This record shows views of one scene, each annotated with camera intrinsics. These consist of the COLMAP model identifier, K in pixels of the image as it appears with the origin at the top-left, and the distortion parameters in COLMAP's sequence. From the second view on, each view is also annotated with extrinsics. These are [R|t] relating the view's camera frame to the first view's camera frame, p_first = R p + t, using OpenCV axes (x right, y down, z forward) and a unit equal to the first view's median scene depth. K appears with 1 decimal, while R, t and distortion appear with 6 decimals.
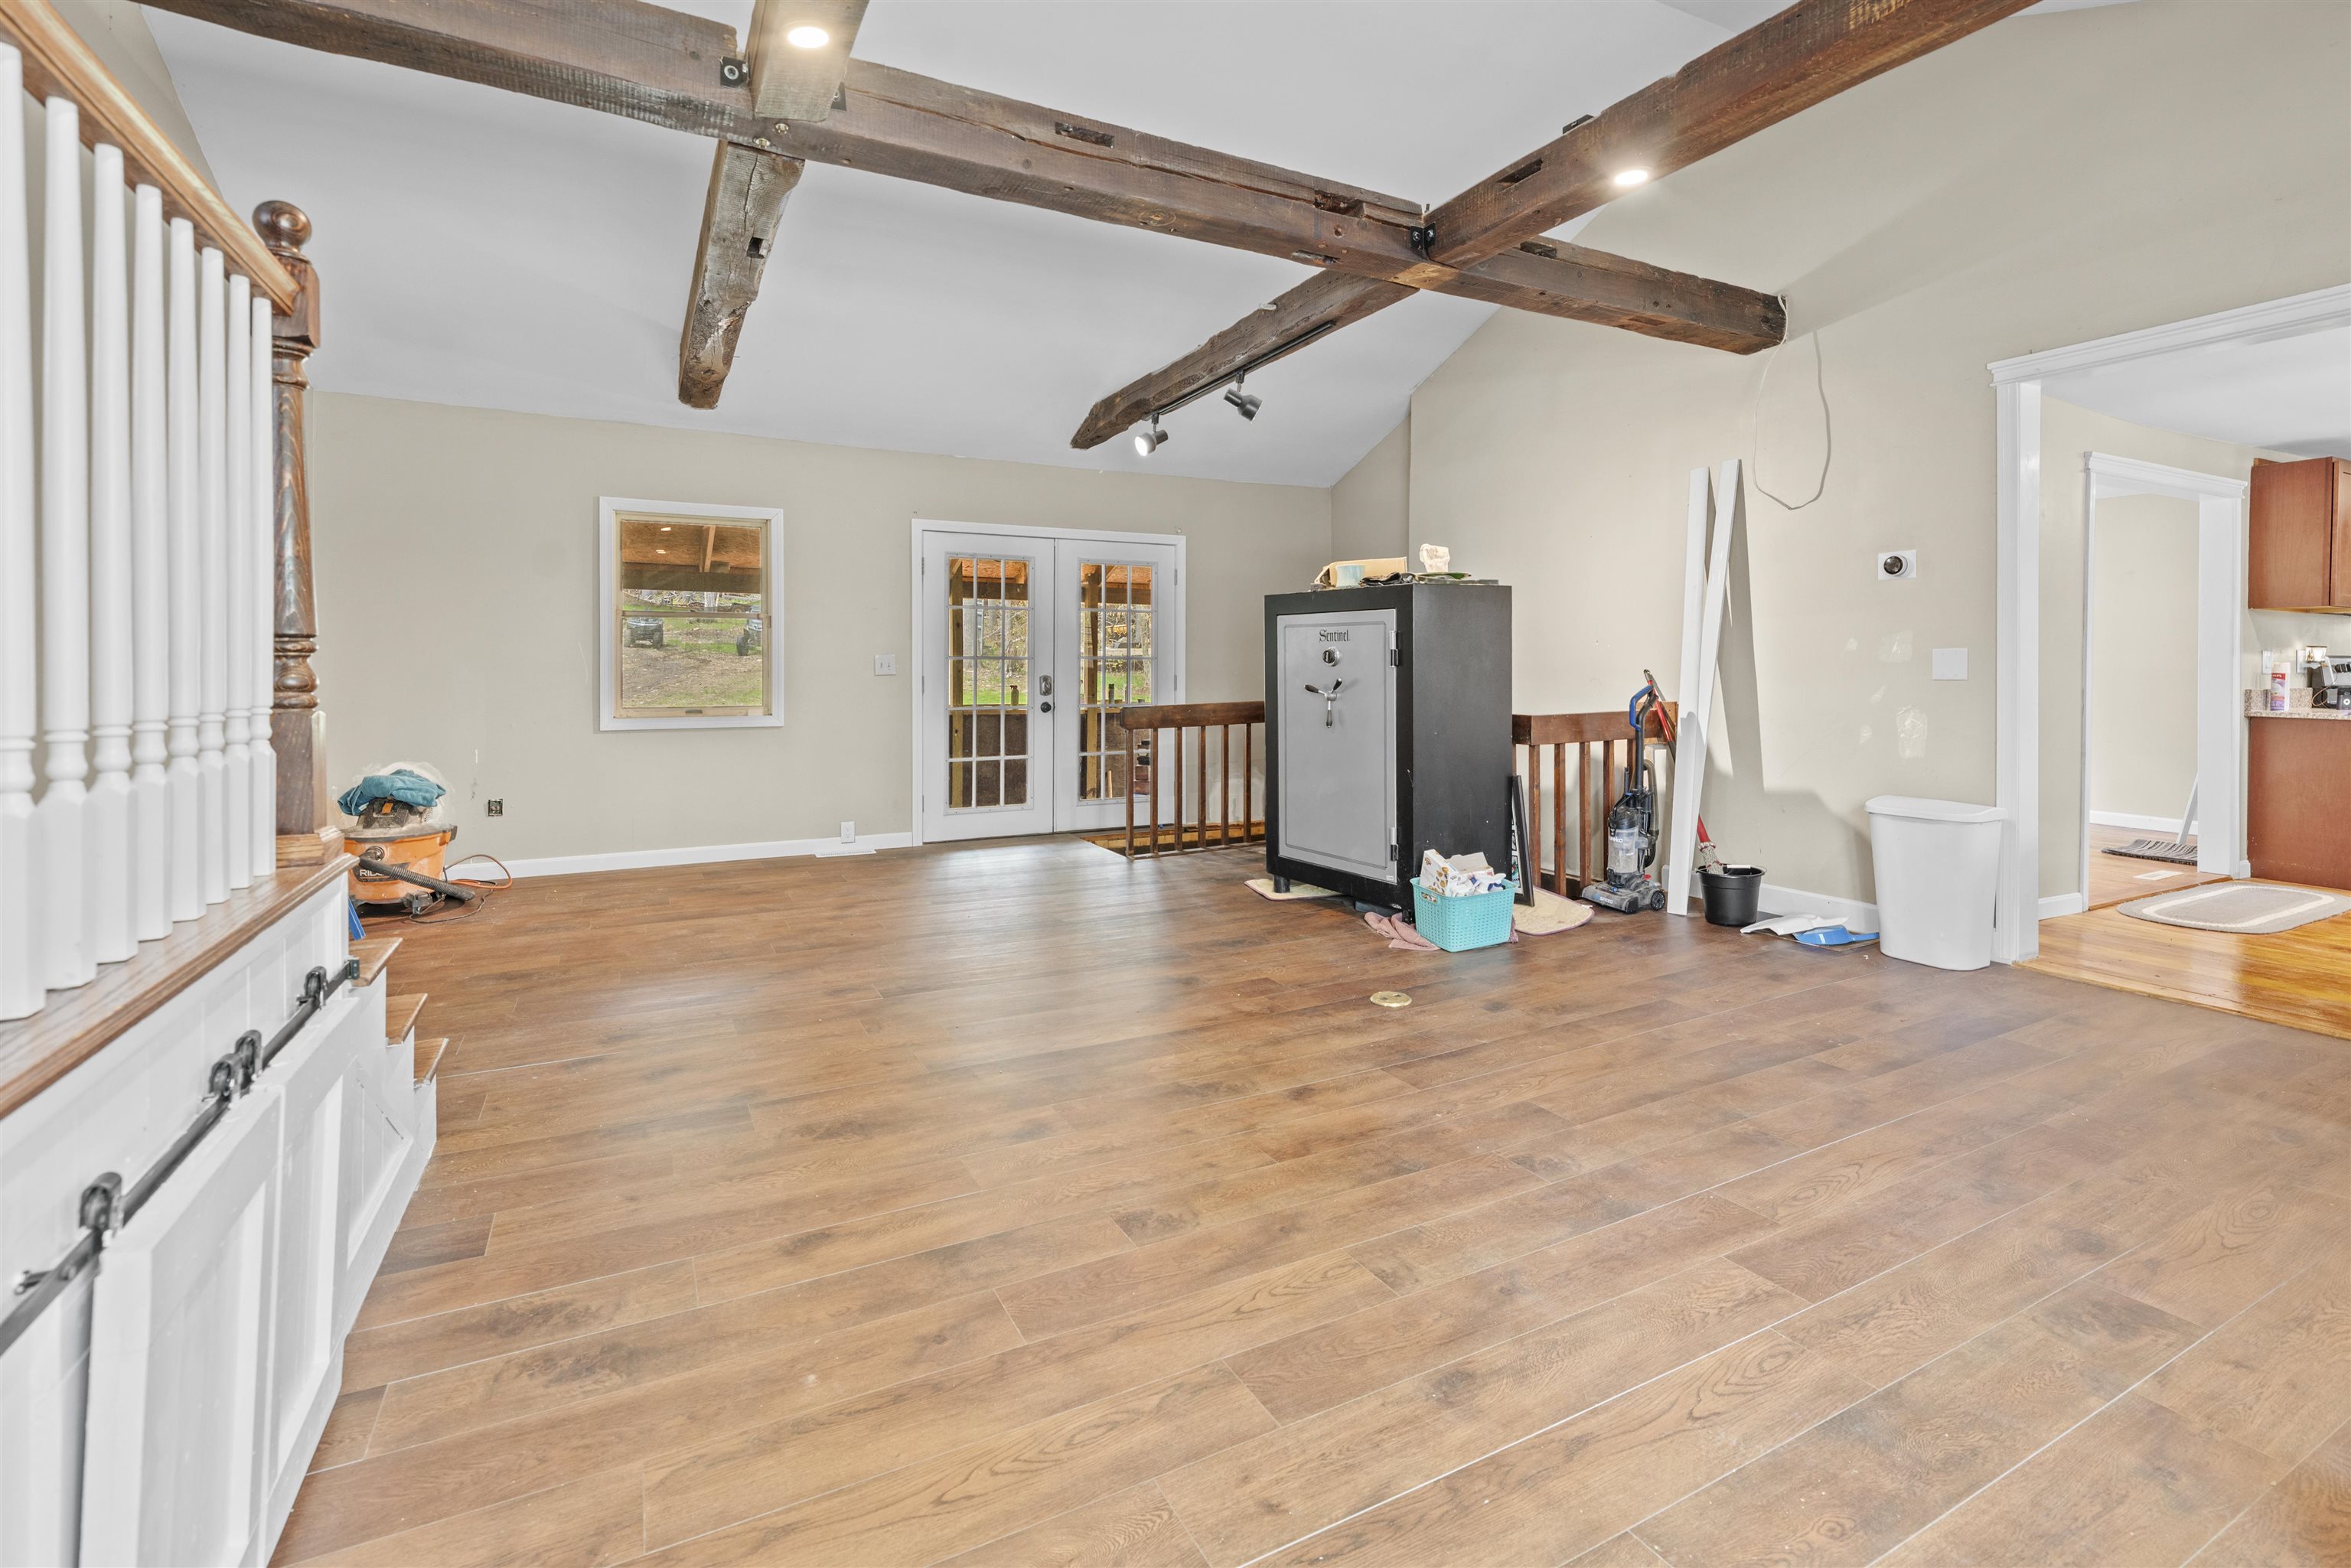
lens RADIAL K [[1082.2, 0, 1177.5], [0, 1082.2, 703.9], [0, 0, 1]] dist [-0.000321, 0.000190]
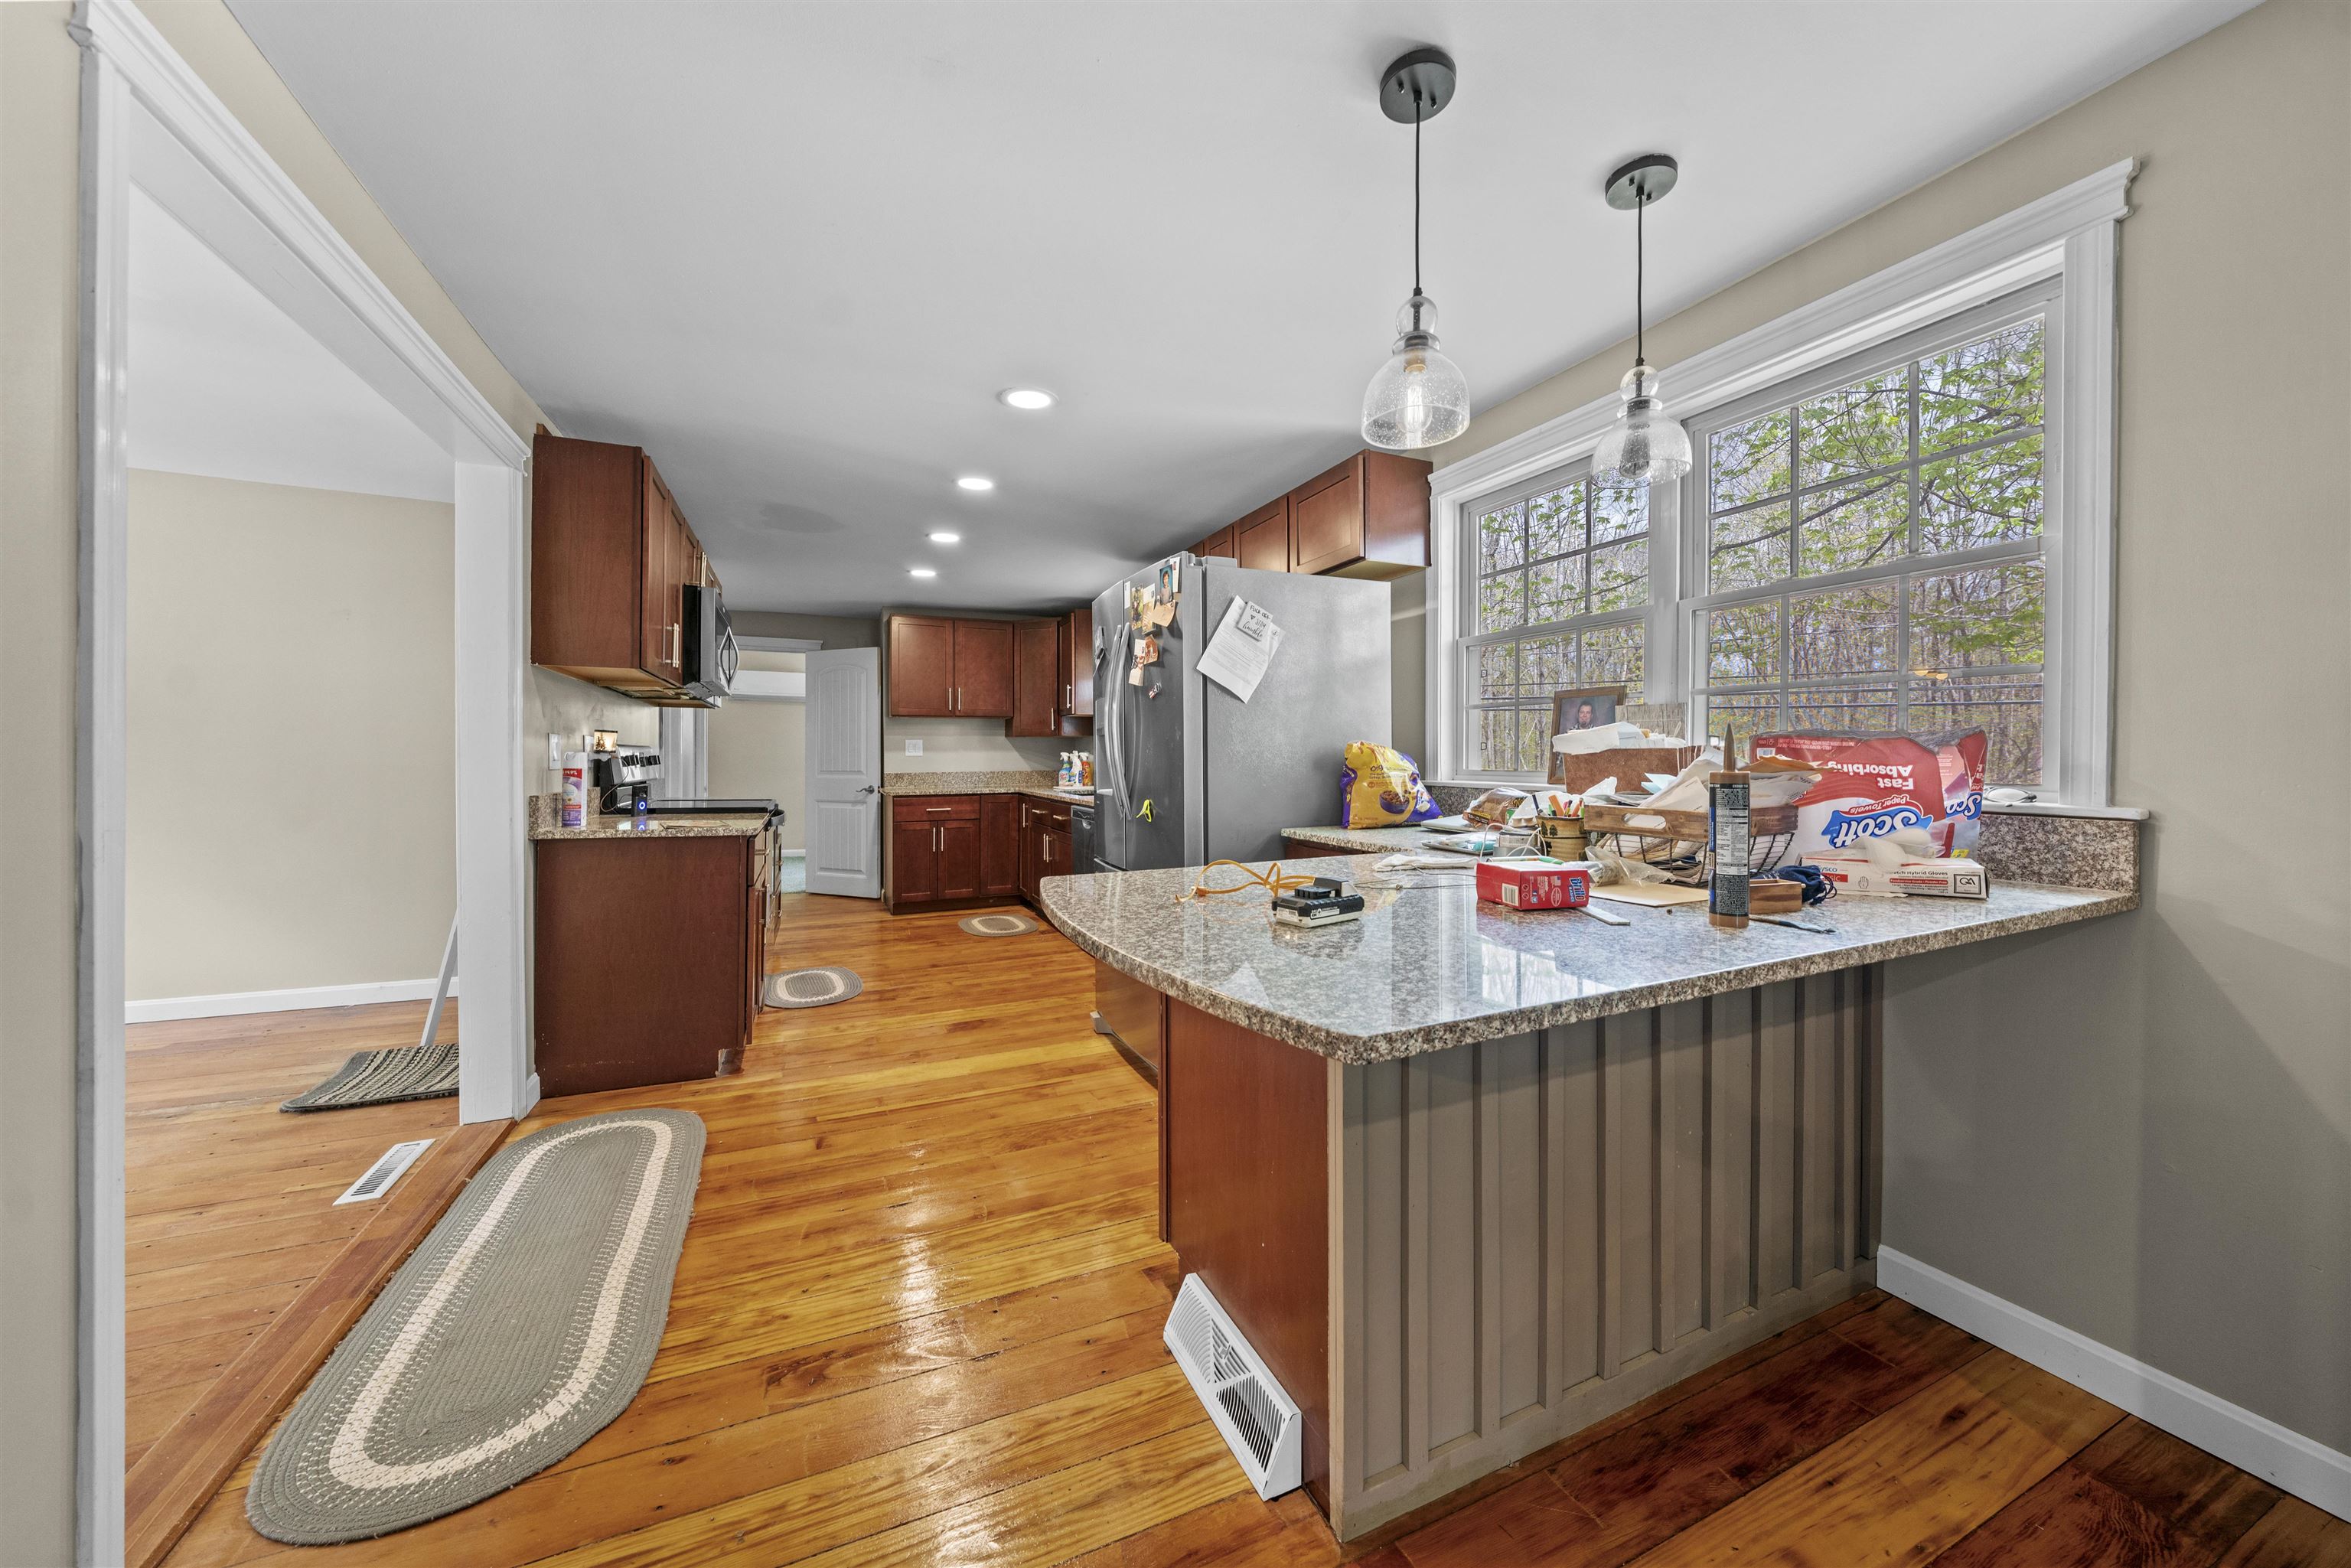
lens RADIAL K [[810.7, 0, 1176.6], [0, 810.7, 748.0], [0, 0, 1]] dist [-0.008885, -0.000196]
pose [[0.088996, 0.013638, 0.995939, 0.562335], [0.027411, 0.999494, -0.016137, -0.022952], [-0.995655, 0.028735, 0.088577, 0.590617]]
